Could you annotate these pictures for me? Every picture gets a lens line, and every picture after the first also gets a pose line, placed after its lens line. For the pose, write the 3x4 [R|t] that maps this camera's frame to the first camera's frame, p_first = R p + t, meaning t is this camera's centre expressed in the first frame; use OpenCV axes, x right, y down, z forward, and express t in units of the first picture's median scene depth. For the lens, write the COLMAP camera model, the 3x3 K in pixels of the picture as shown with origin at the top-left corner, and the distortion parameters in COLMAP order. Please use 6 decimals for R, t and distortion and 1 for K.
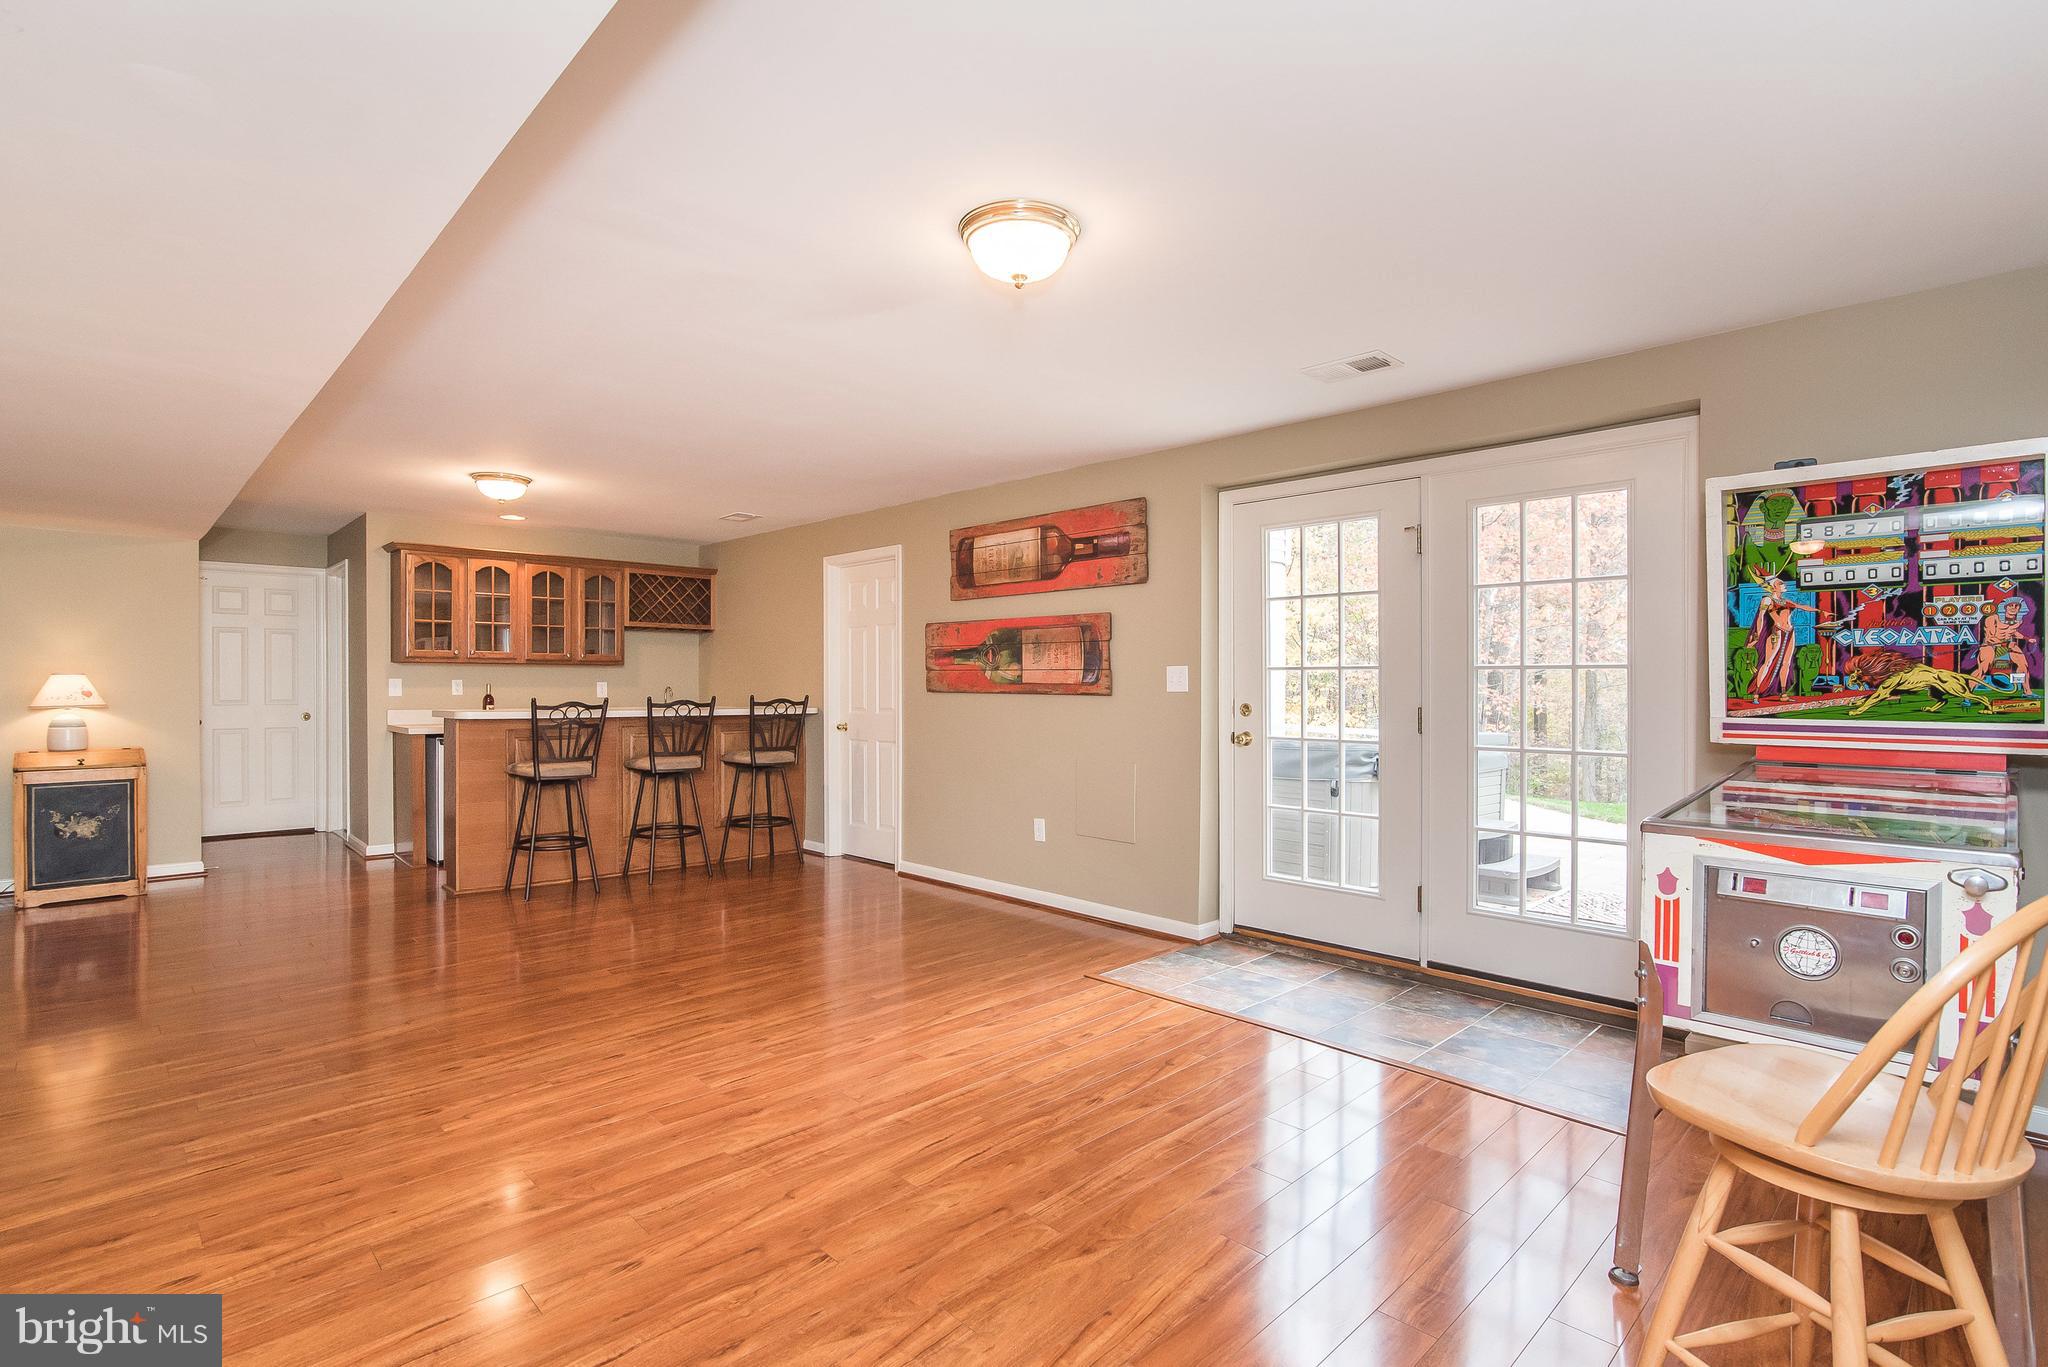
lens RADIAL K [[981.8, 0, 1009.3], [0, 981.8, 689.6], [0, 0, 1]] dist [-0.003137, -0.000257]
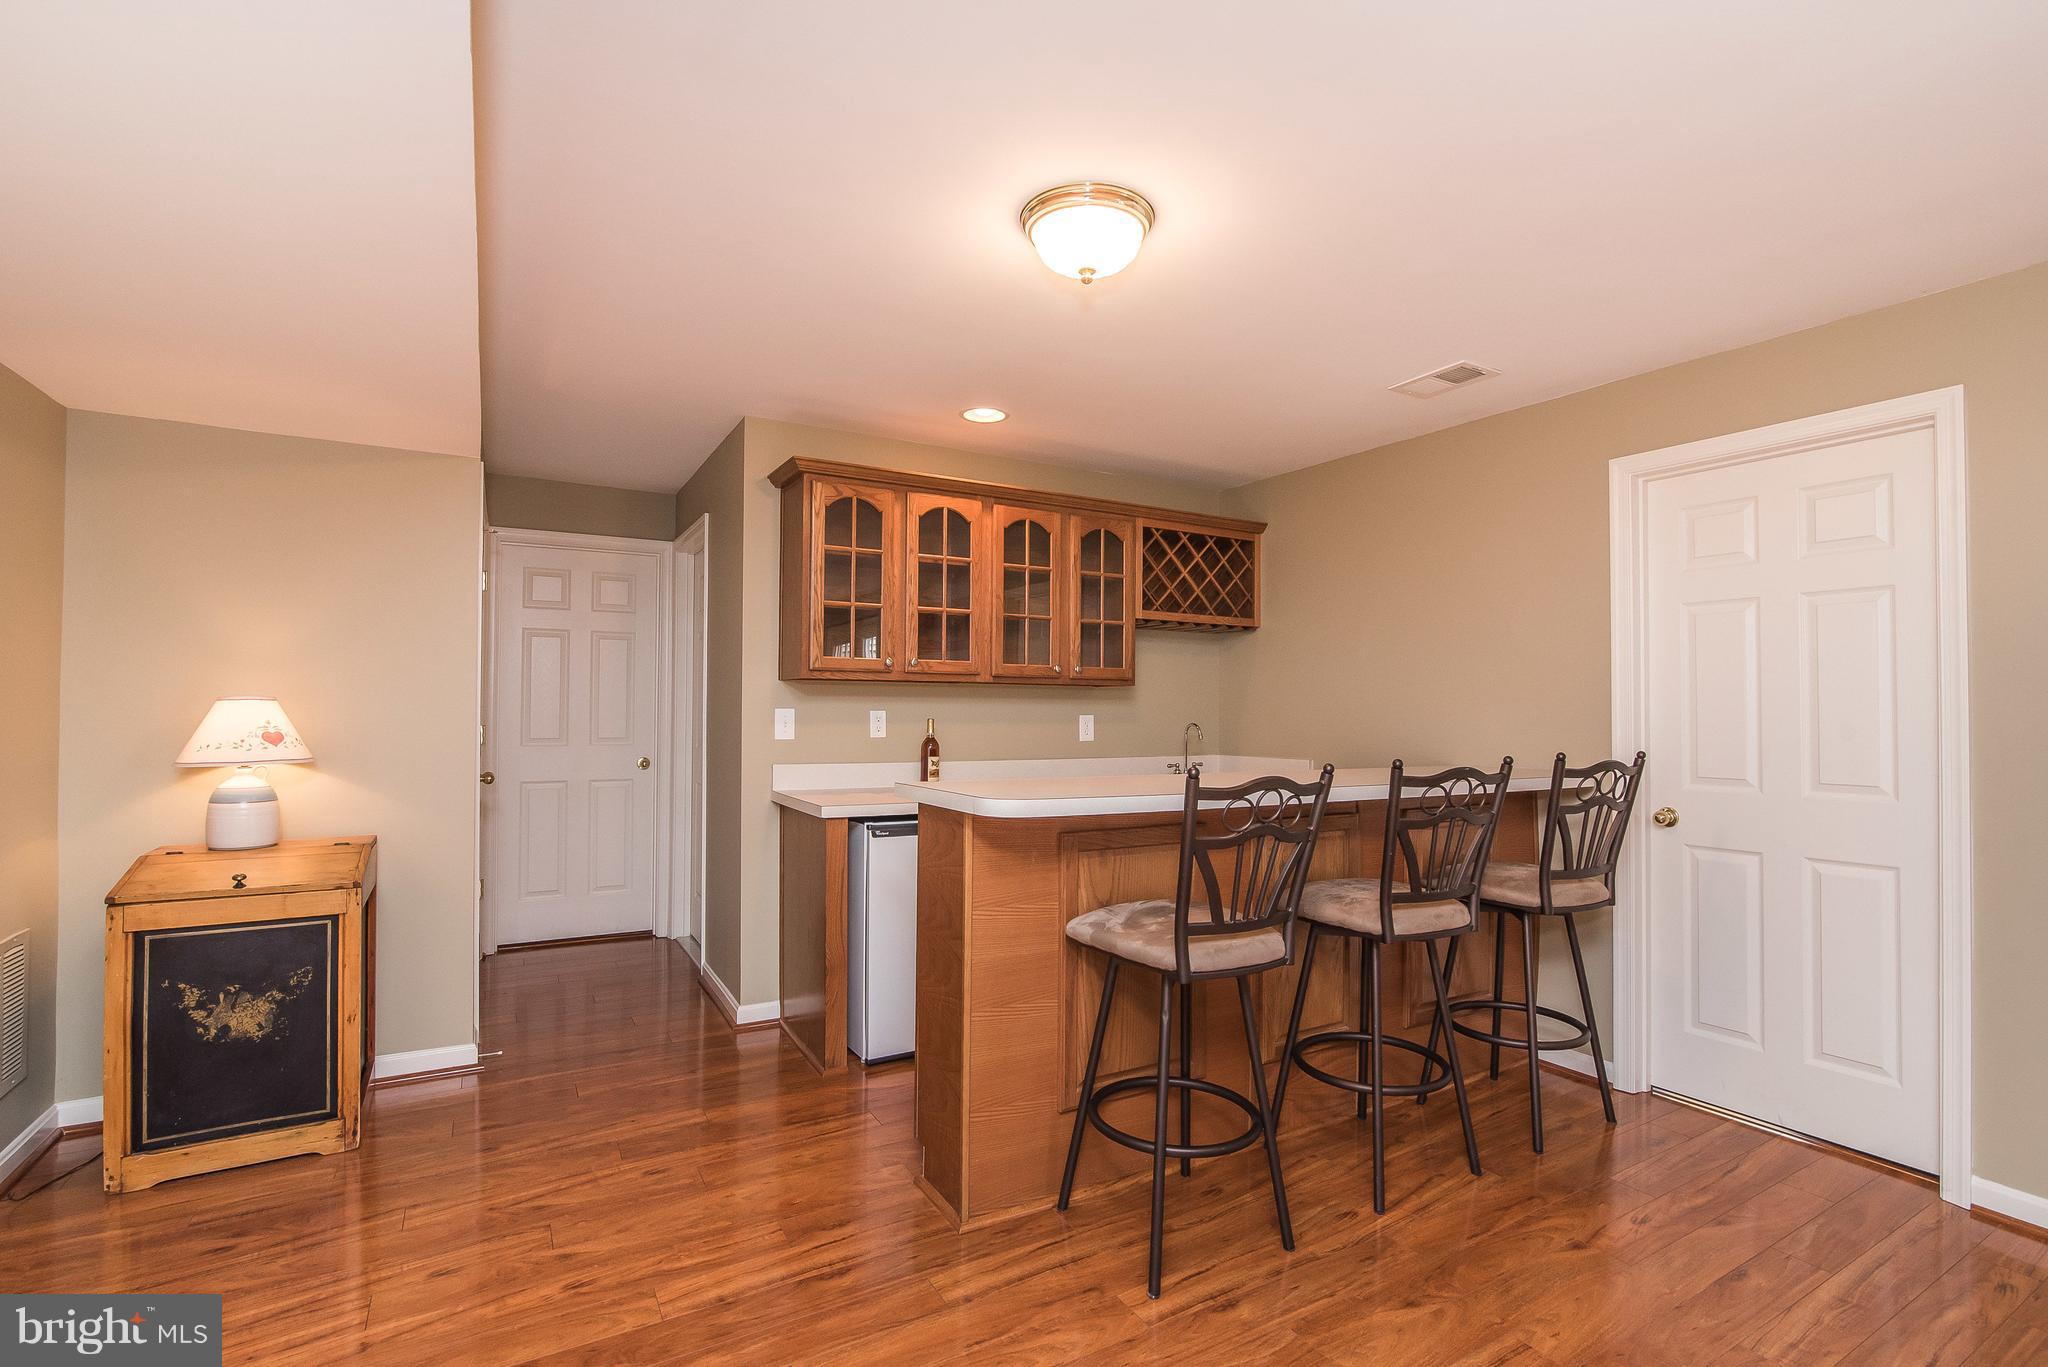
lens RADIAL K [[964.6, 0, 1039.8], [0, 964.6, 690.7], [0, 0, 1]] dist [-0.009135, 0.001033]
pose [[0.974662, 0.001475, -0.223677, -0.421305], [-0.007117, 0.999676, -0.024422, -0.010521], [0.223569, 0.025395, 0.974357, 0.575325]]
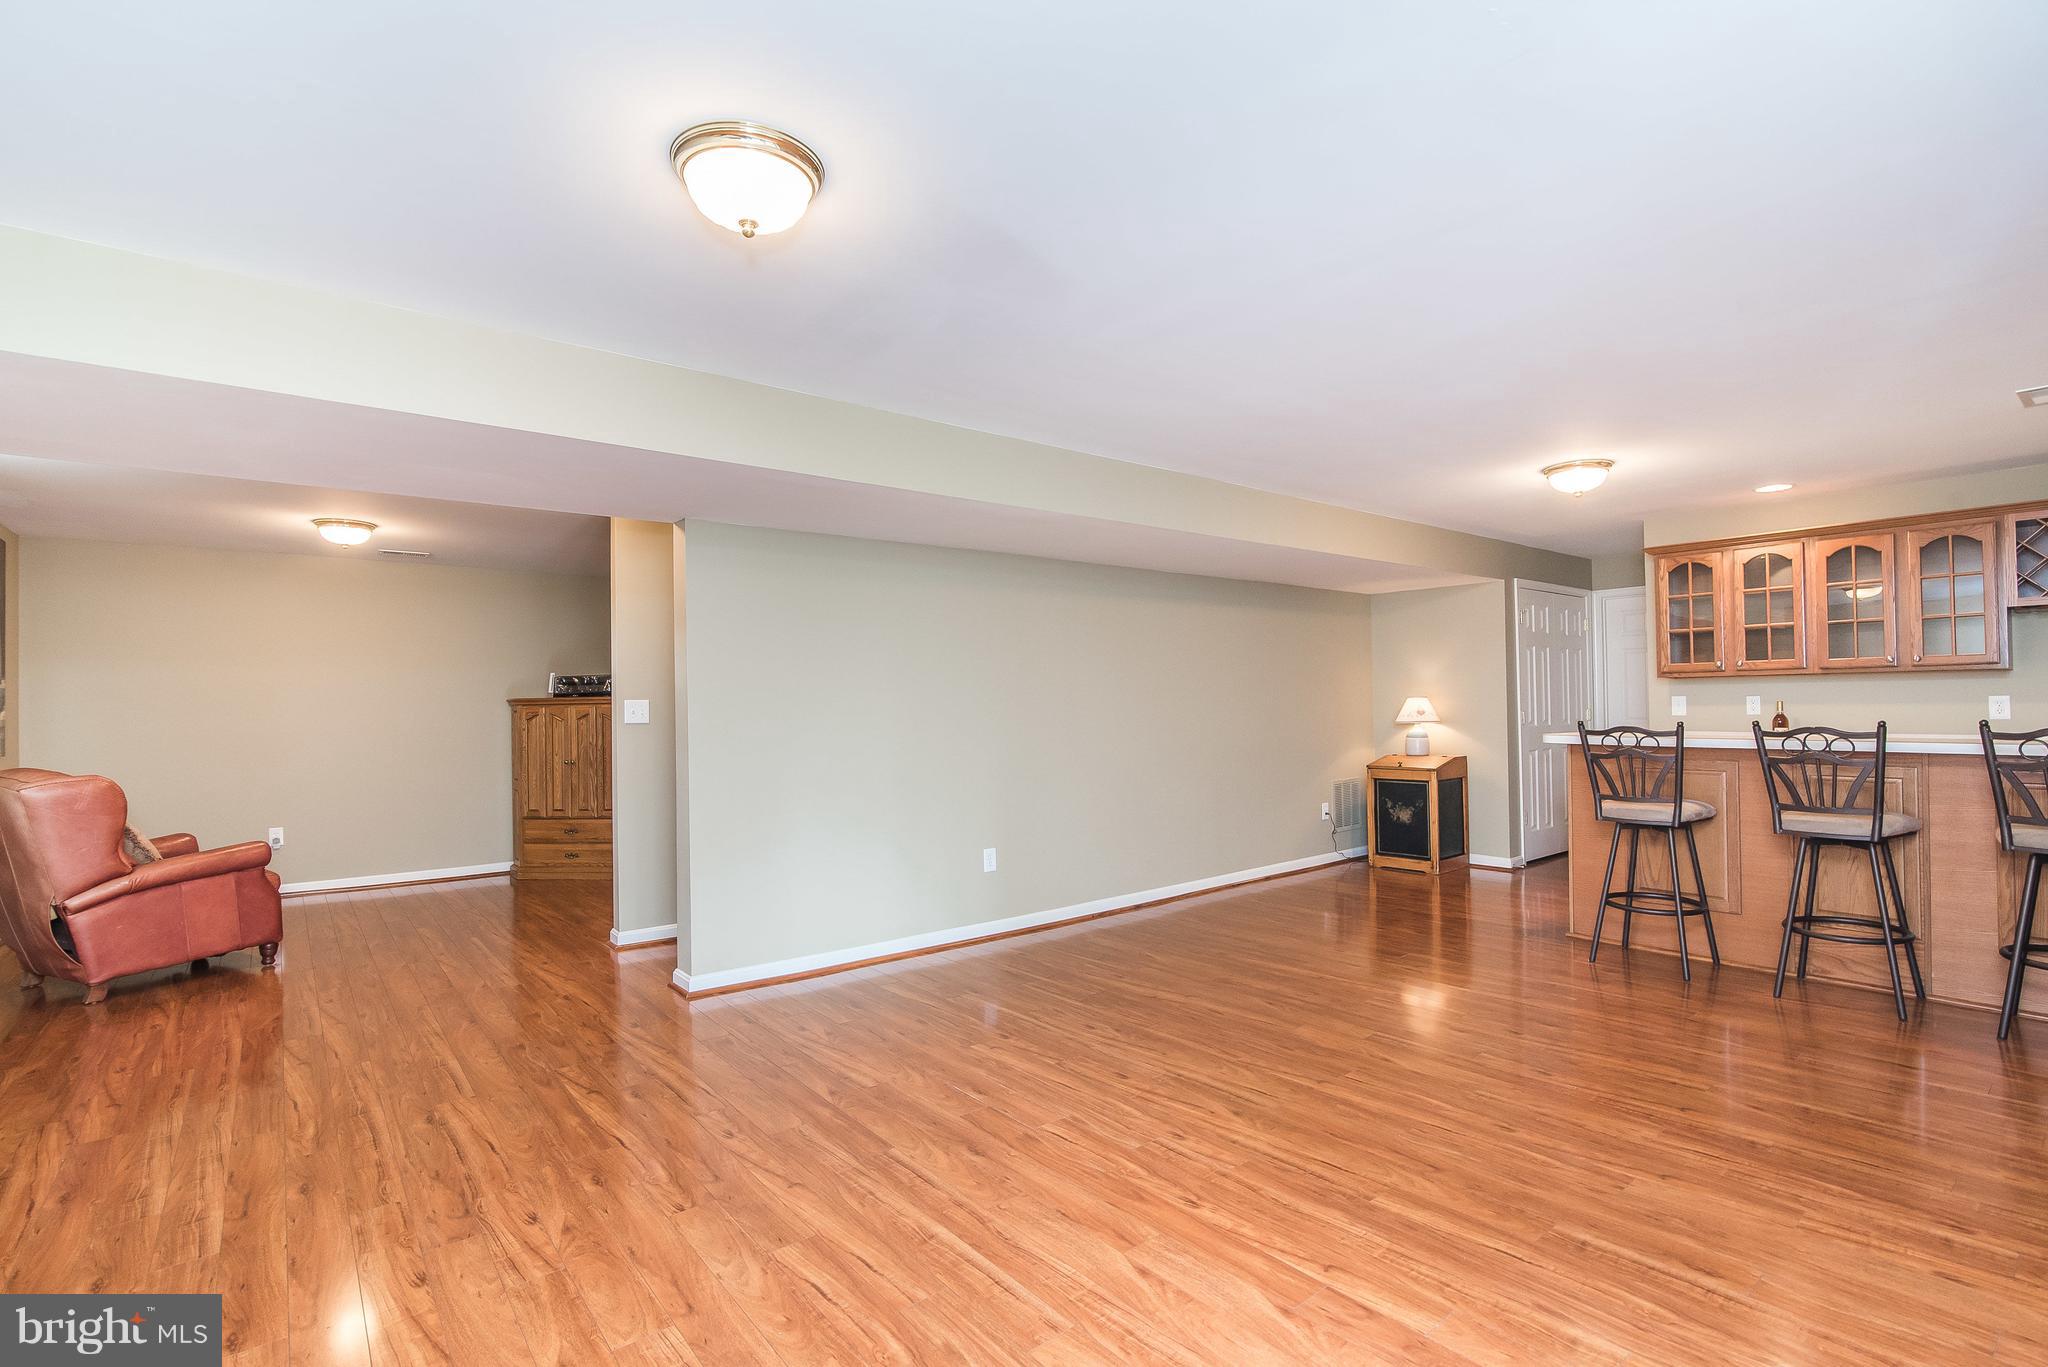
lens RADIAL K [[939.9, 0, 1024.6], [0, 939.9, 694.4], [0, 0, 1]] dist [-0.018327, 0.001835]
pose [[-0.077867, -0.014338, -0.996861, 0.325761], [0.006675, 0.999867, -0.014903, -0.004620], [0.996941, -0.007815, -0.077761, 0.547540]]
